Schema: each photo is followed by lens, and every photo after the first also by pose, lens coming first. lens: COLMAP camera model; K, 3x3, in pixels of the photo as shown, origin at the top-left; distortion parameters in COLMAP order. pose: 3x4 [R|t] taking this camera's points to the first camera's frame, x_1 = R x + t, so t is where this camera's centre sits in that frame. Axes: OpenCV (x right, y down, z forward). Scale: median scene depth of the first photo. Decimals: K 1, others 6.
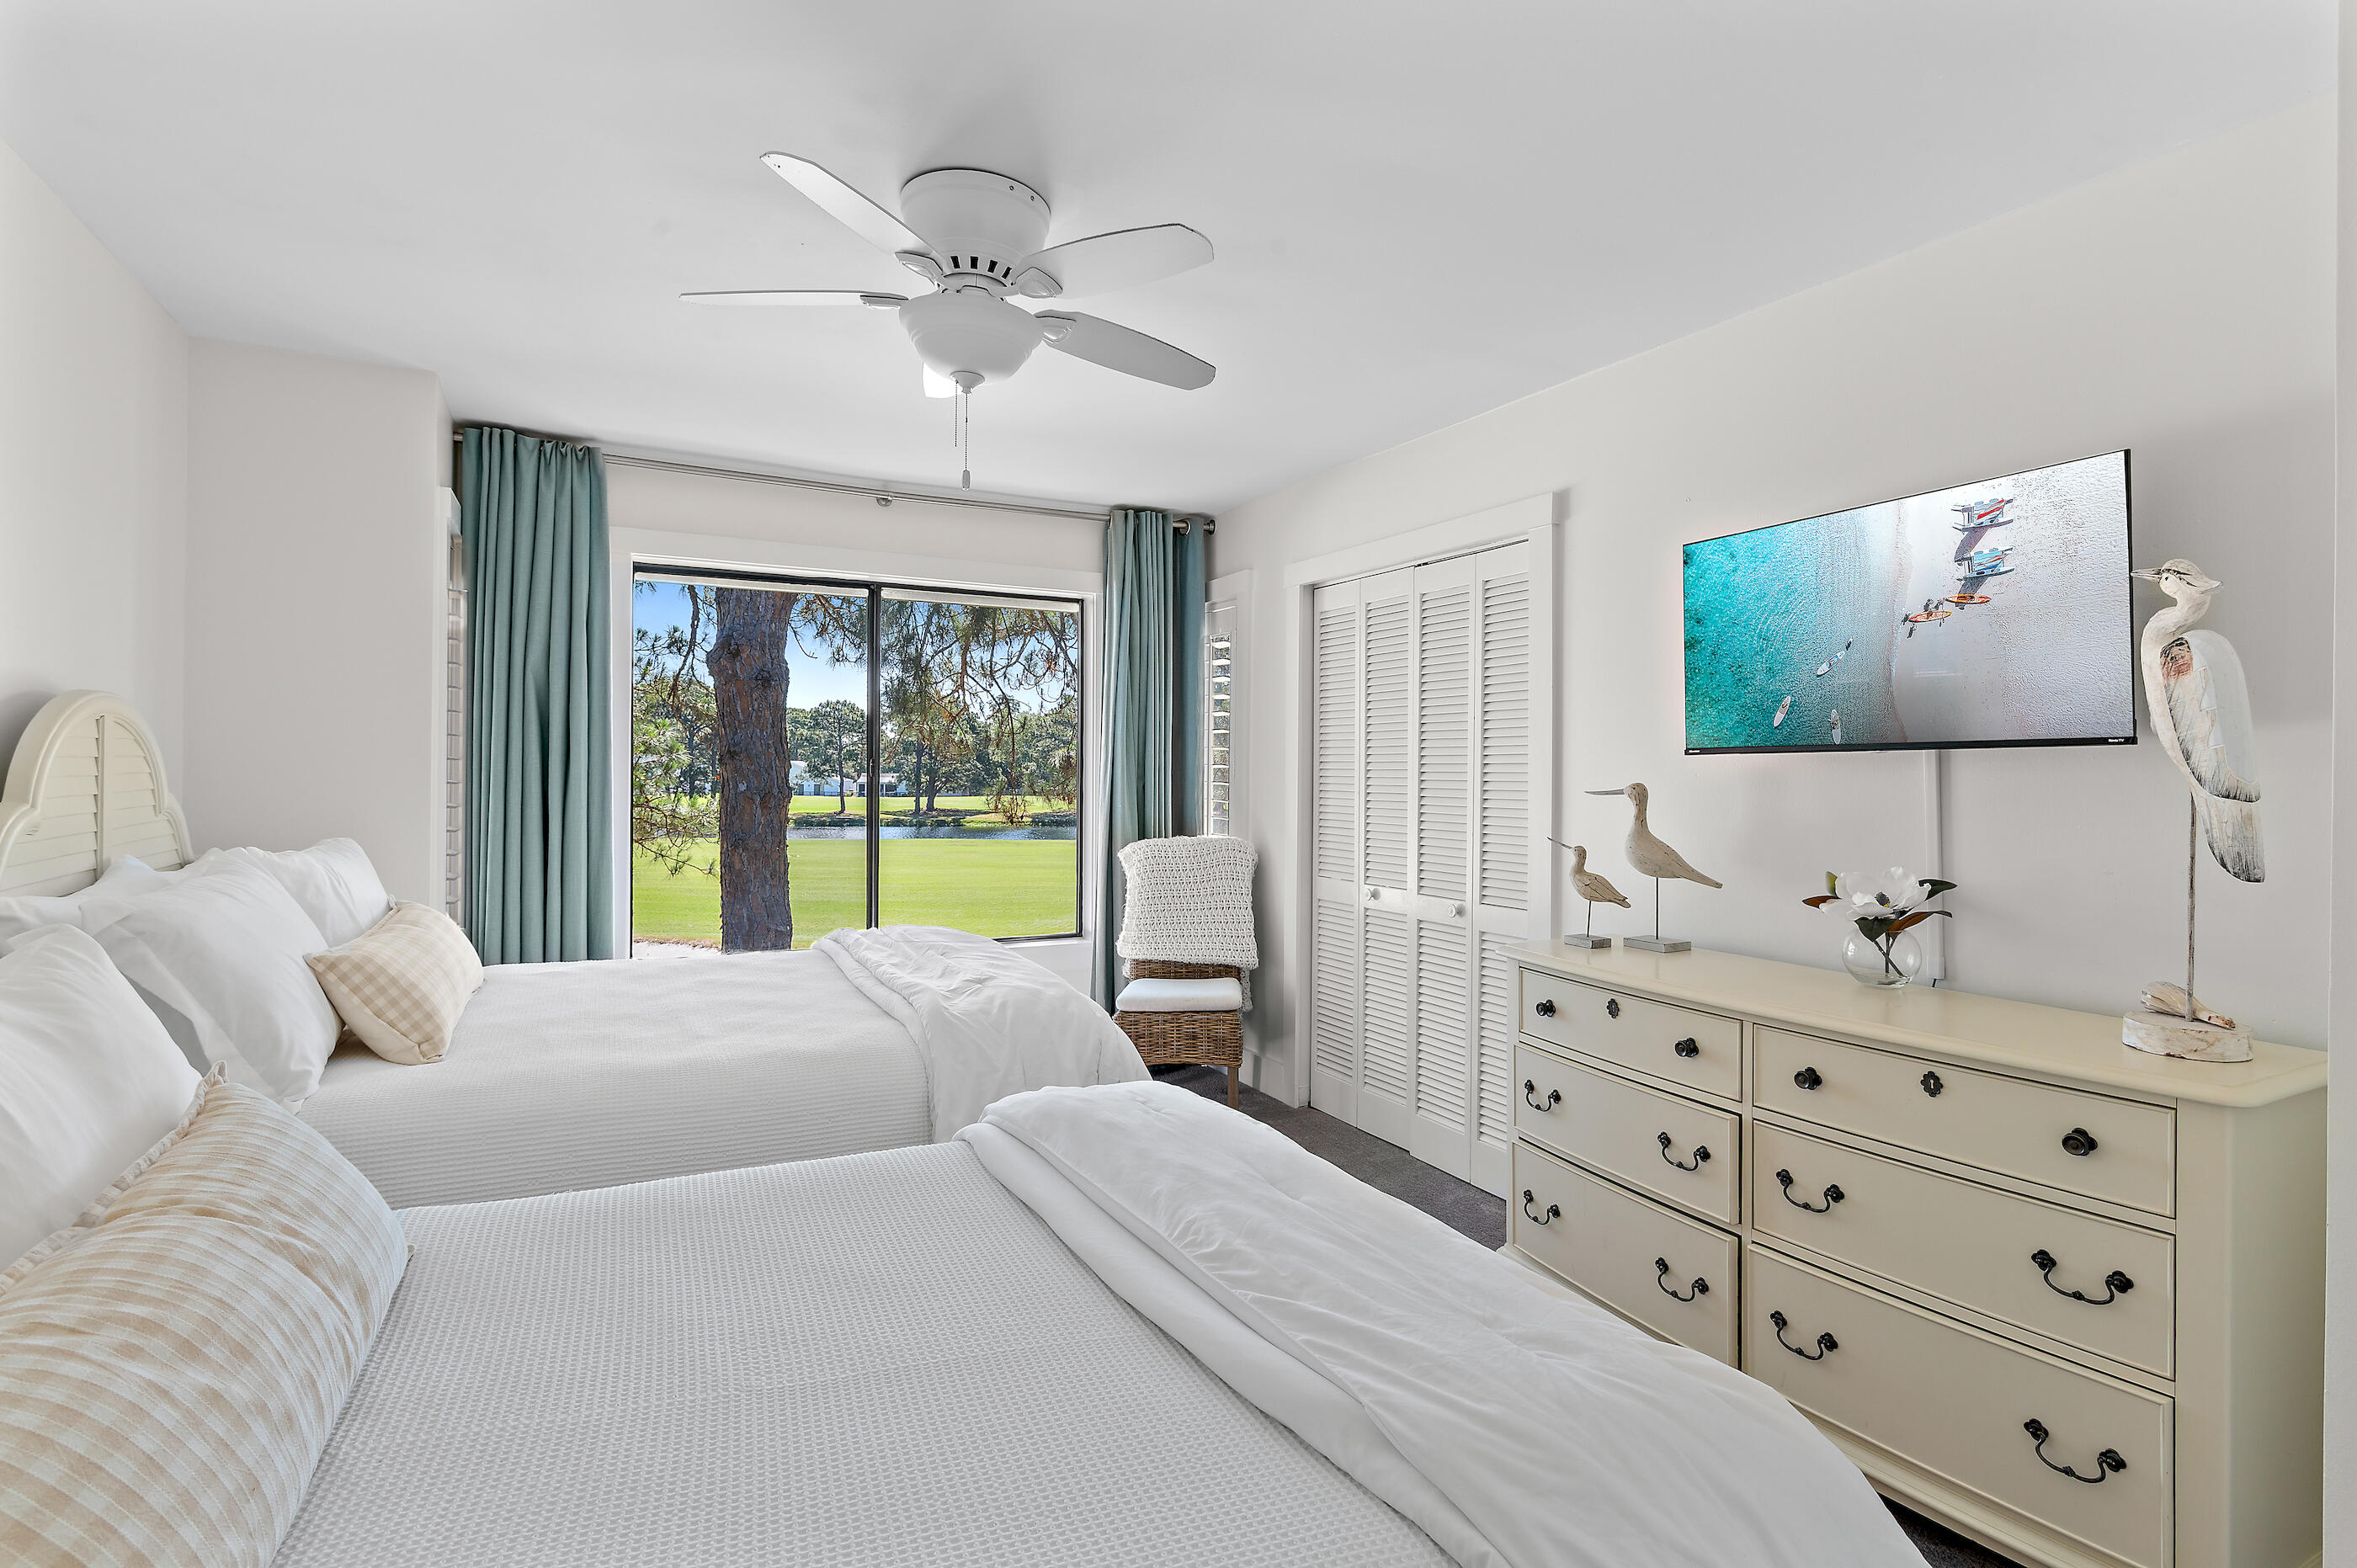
lens RADIAL K [[1161.4, 0, 1168.7], [0, 1161.4, 764.0], [0, 0, 1]] dist [0.002215, 0.001101]
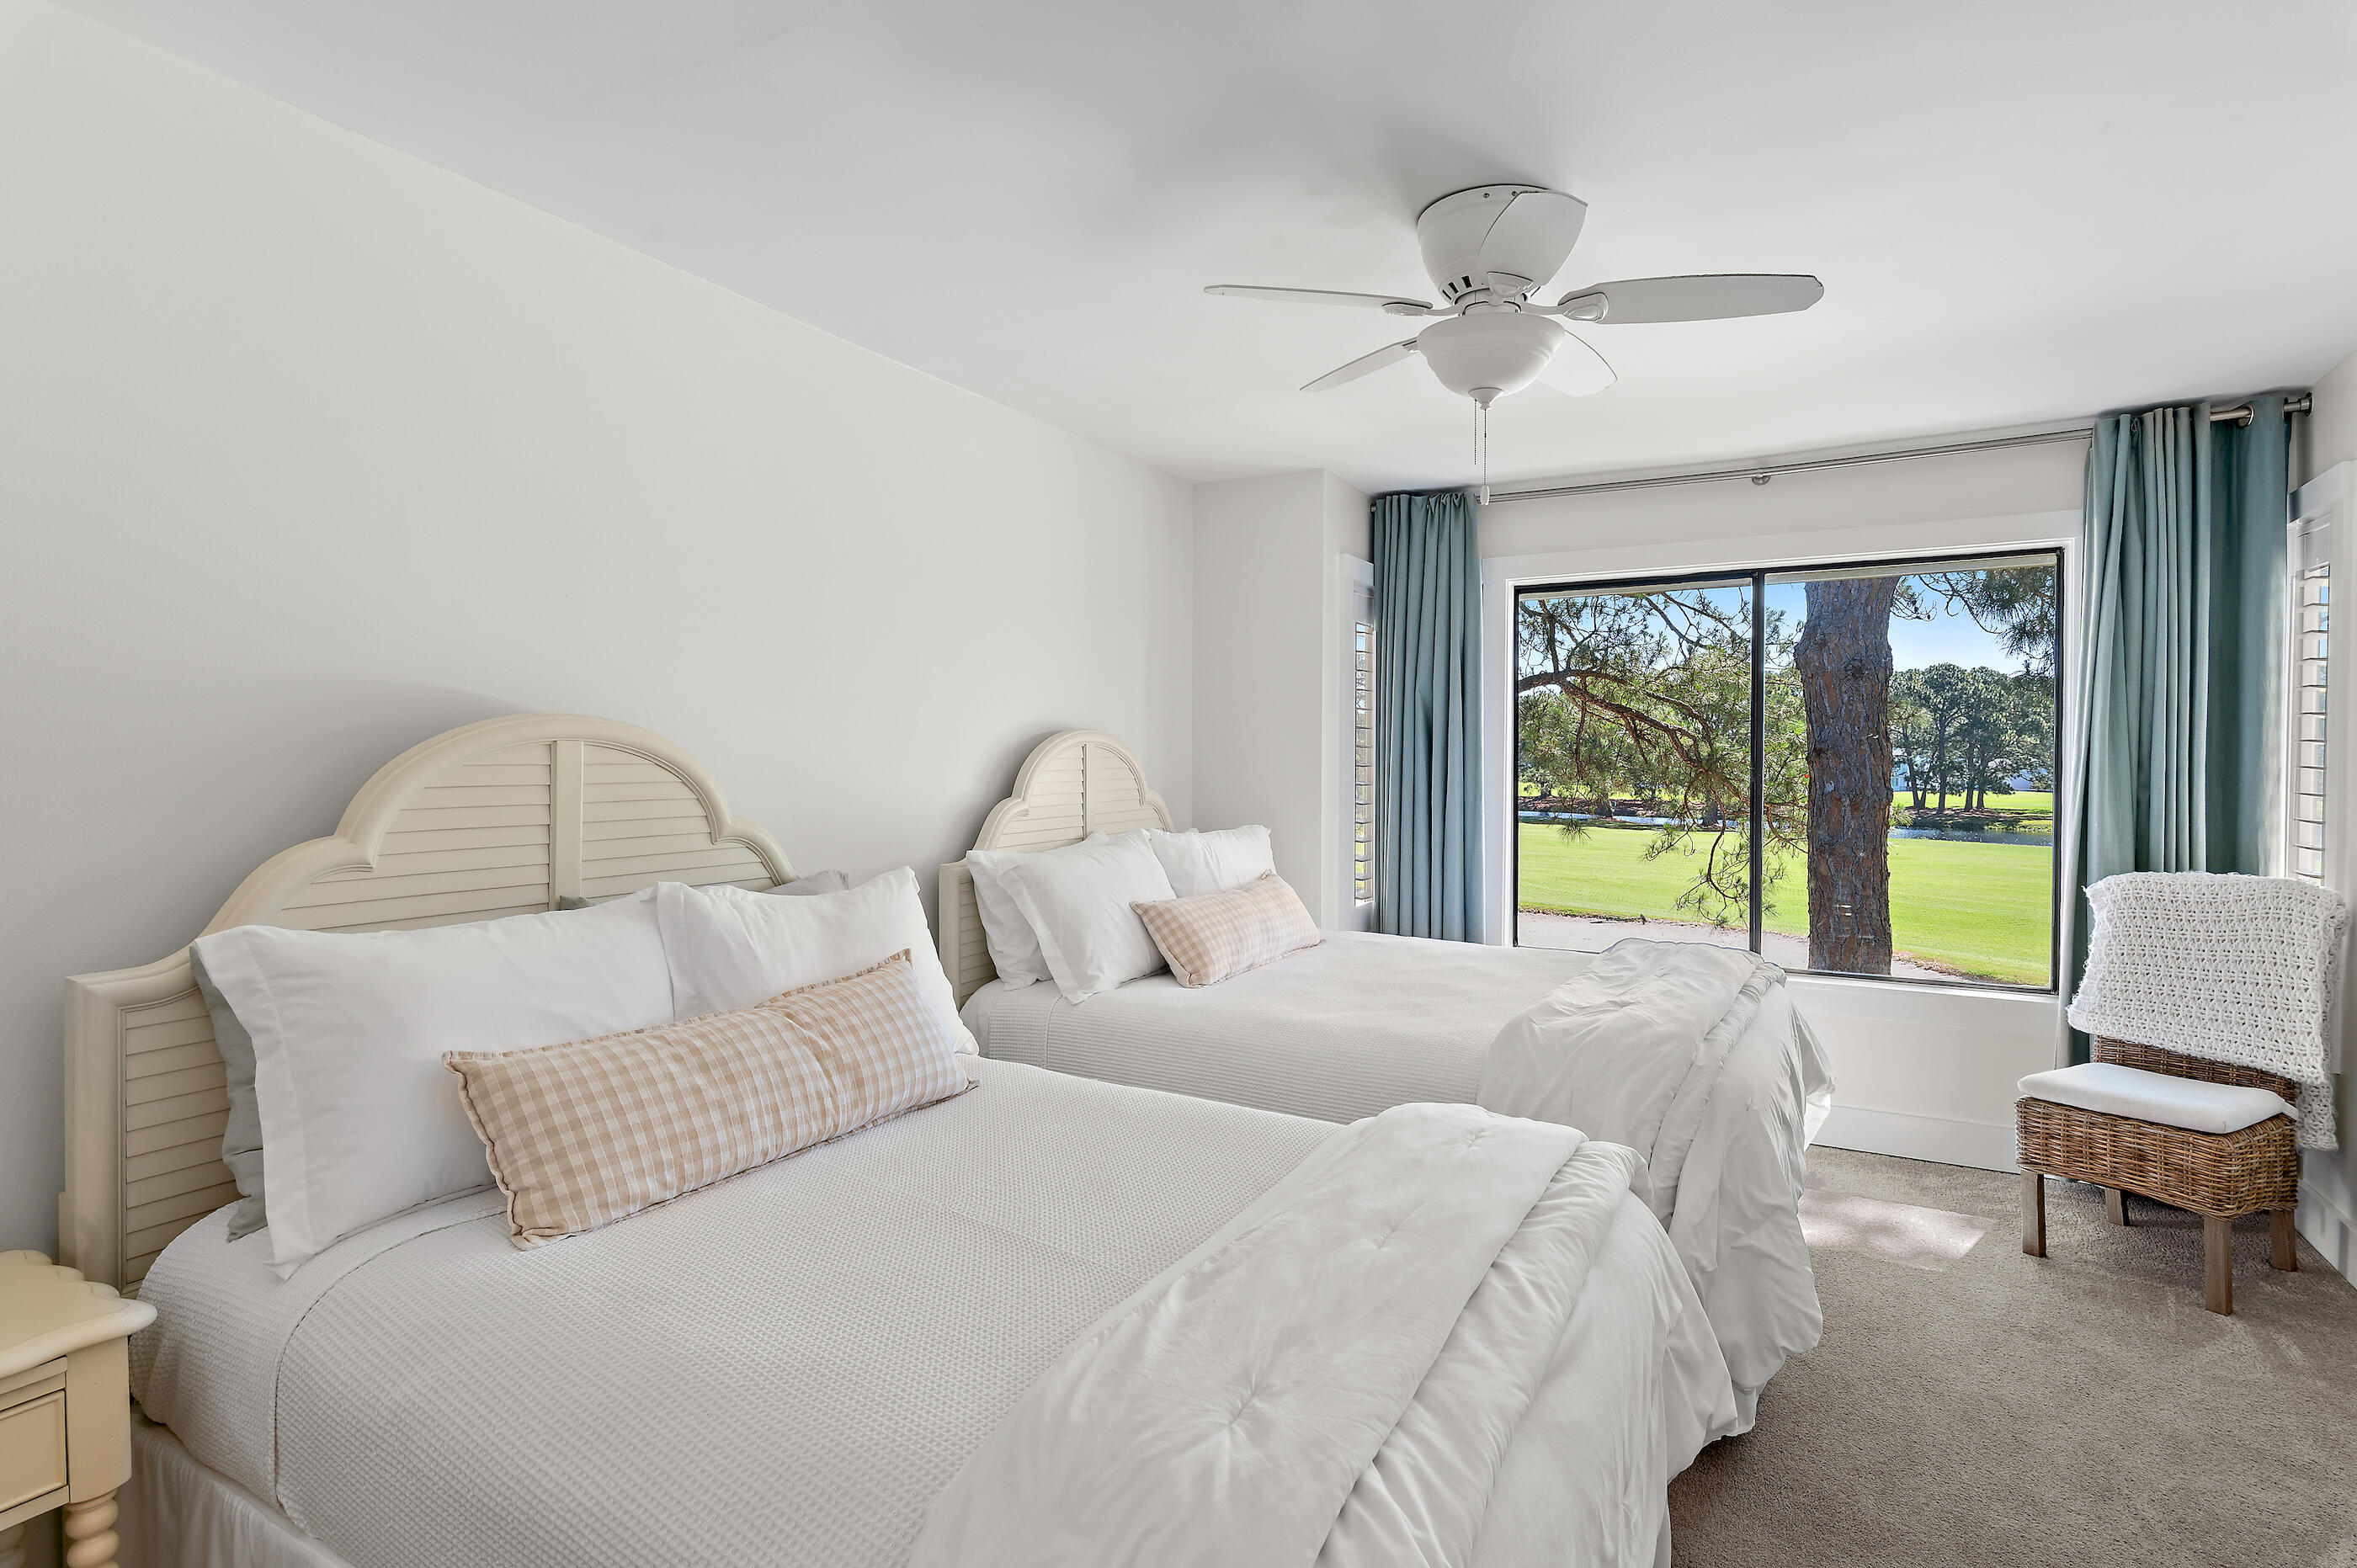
lens RADIAL K [[1161.4, 0, 1168.7], [0, 1161.4, 764.0], [0, 0, 1]] dist [0.002215, 0.001101]
pose [[0.540820, -0.003954, -0.841129, 0.296380], [0.007959, 0.999968, 0.000416, -0.007673], [0.841101, -0.006919, 0.540834, 0.125675]]
